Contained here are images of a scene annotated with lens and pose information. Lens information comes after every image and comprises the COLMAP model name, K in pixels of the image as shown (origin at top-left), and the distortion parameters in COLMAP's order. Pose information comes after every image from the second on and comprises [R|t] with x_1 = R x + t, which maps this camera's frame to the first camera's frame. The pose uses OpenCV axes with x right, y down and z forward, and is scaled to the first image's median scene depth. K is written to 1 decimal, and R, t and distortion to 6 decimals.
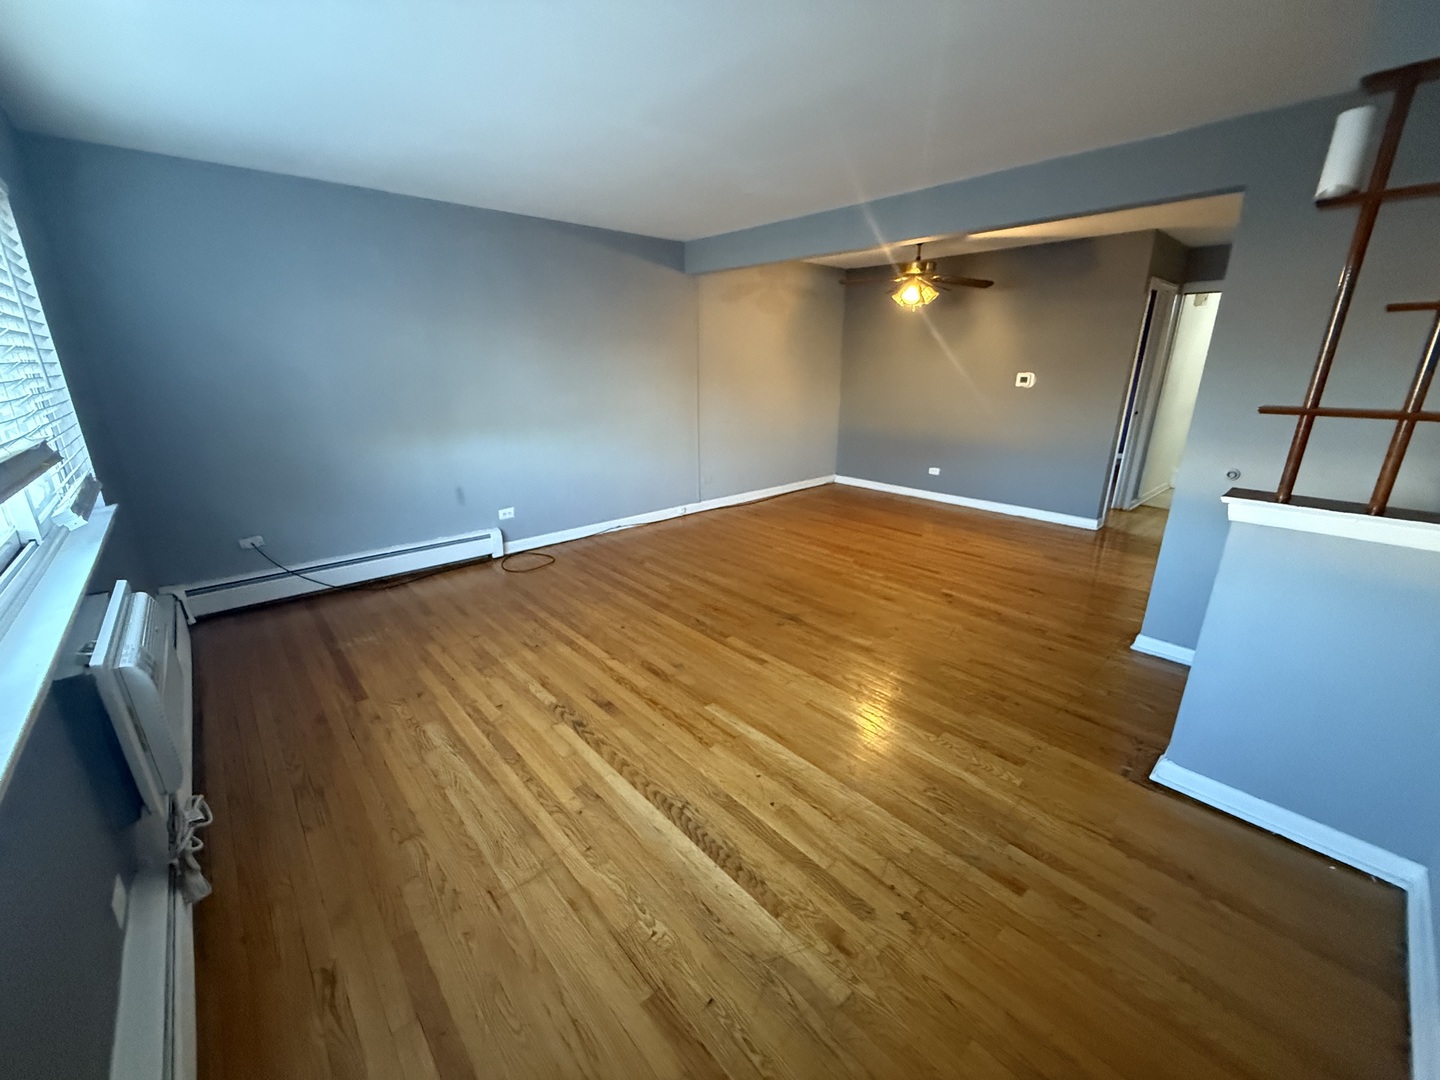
lens RADIAL K [[573.5, 0, 713.5], [0, 573.5, 537.8], [0, 0, 1]] dist [0.000453, -0.000241]
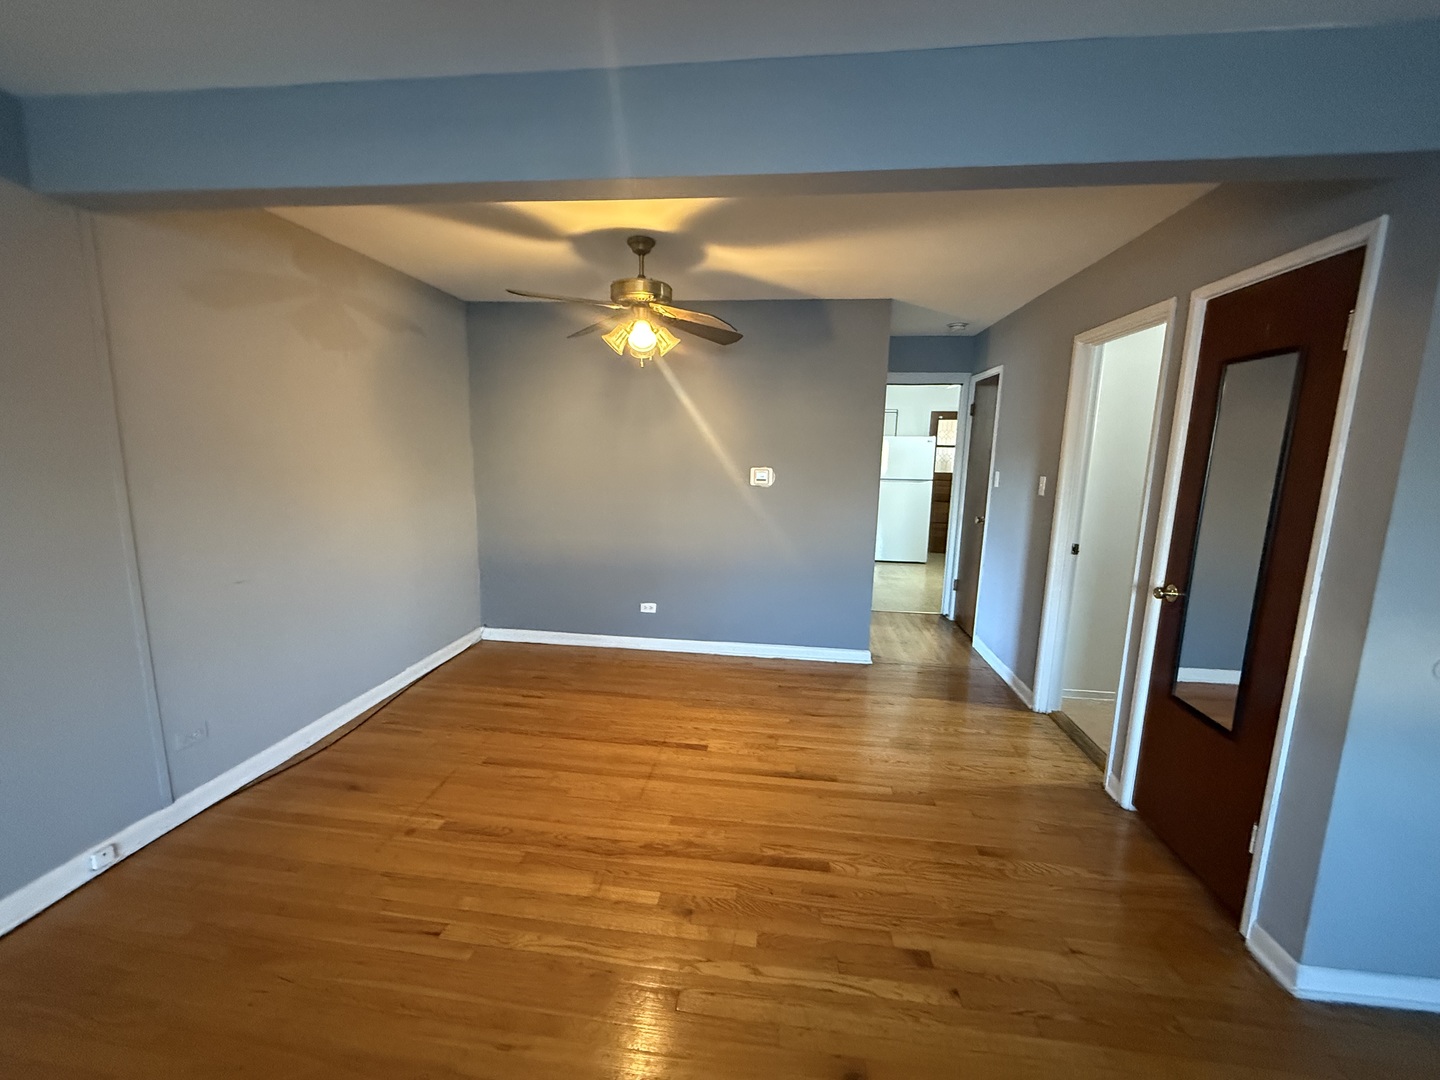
lens RADIAL K [[572.8, 0, 718.5], [0, 572.8, 538.1], [0, 0, 1]] dist [-0.001263, 0.000102]
pose [[0.751128, -0.083763, 0.654821, 0.021609], [0.172332, 0.982403, -0.072010, -0.216373], [-0.637267, 0.166935, 0.752346, 0.693720]]
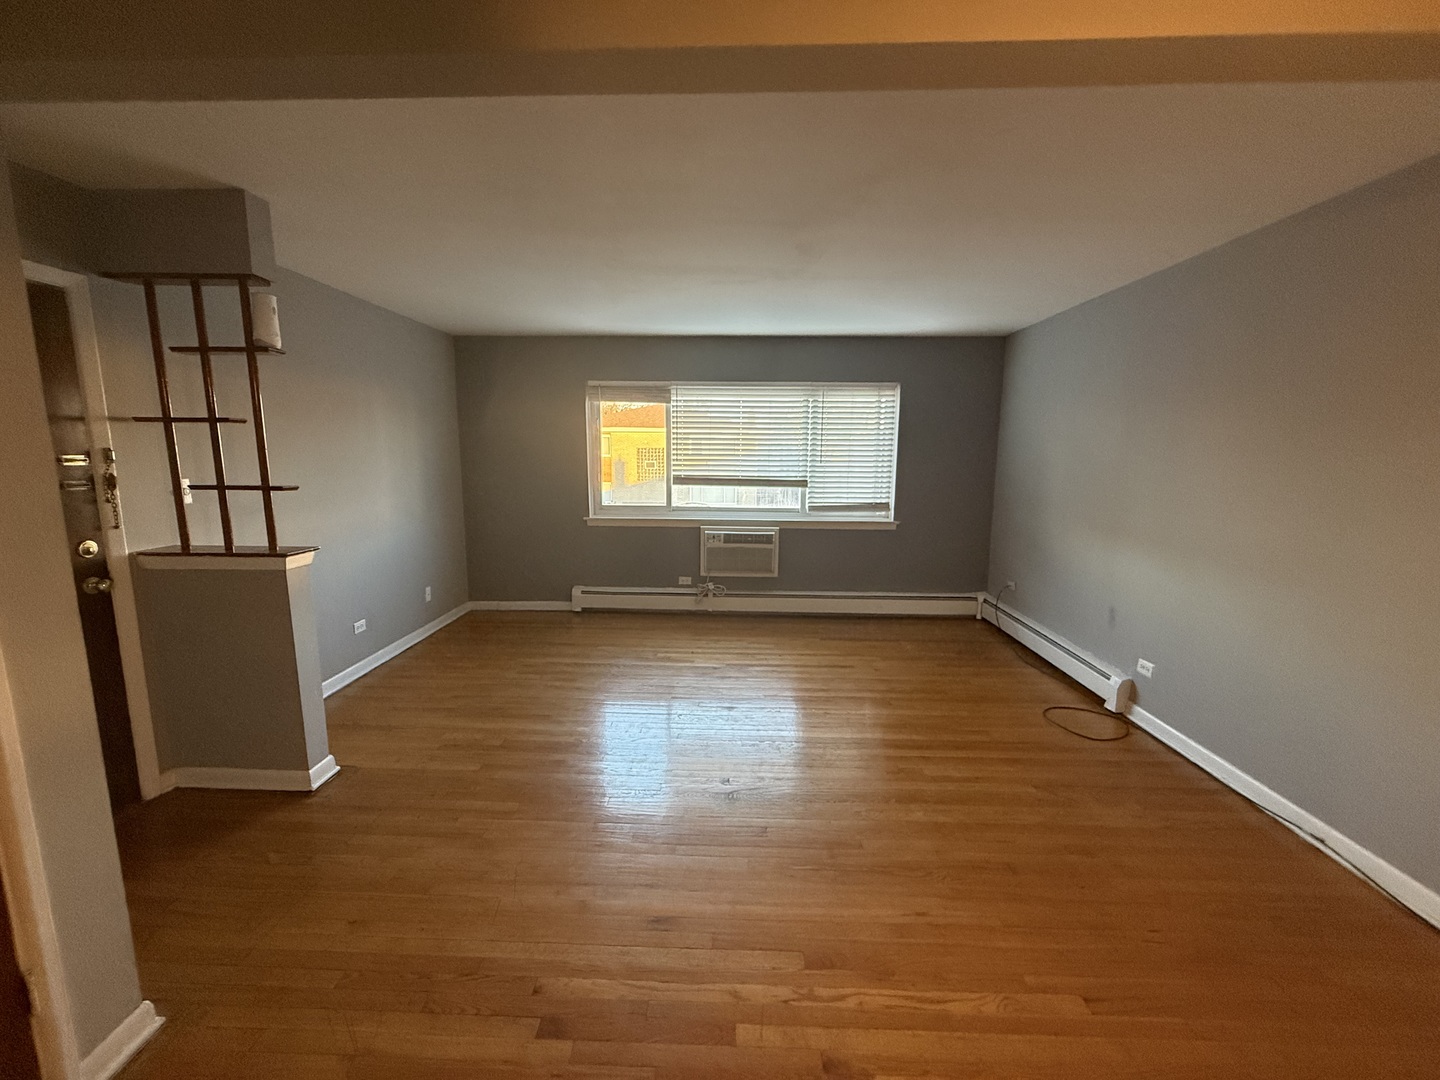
lens RADIAL K [[572.8, 0, 718.5], [0, 572.8, 538.1], [0, 0, 1]] dist [-0.001263, 0.000102]
pose [[-0.685152, 0.102465, -0.721157, 0.568644], [-0.222276, 0.913421, 0.340962, -0.362032], [0.693657, 0.393907, -0.603057, 1.164322]]
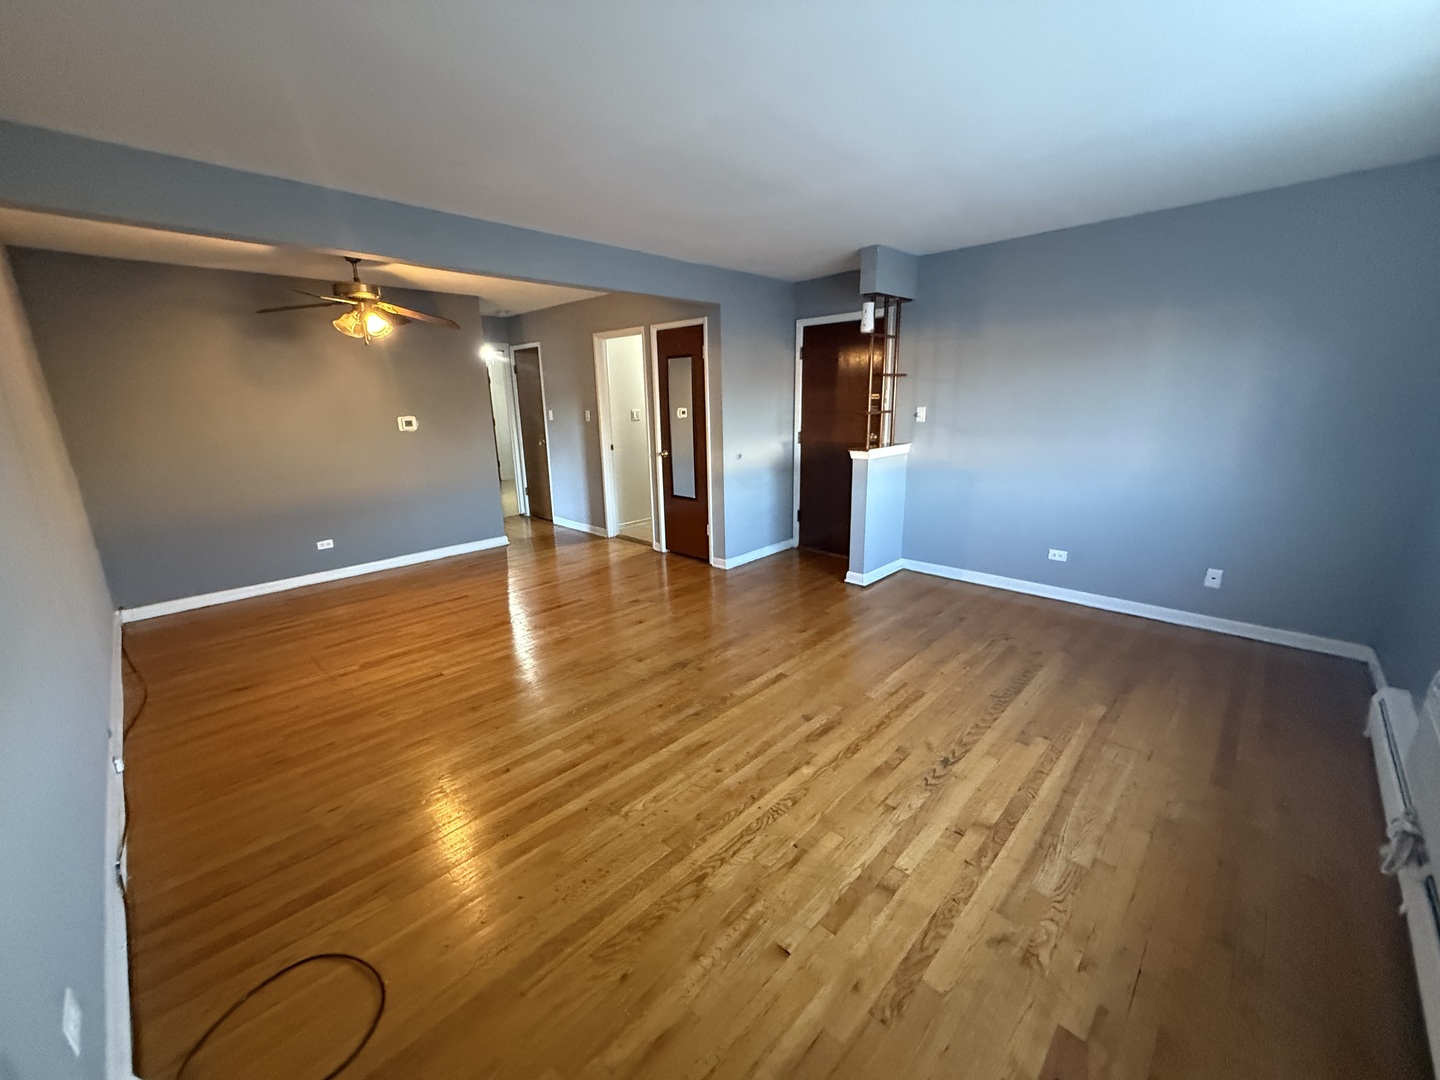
lens RADIAL K [[572.8, 0, 718.5], [0, 572.8, 538.1], [0, 0, 1]] dist [-0.001263, 0.000102]
pose [[-0.071410, -0.237055, 0.968868, -0.664498], [0.315107, 0.916242, 0.247404, -0.240137], [-0.946366, 0.322965, 0.009269, 0.777500]]
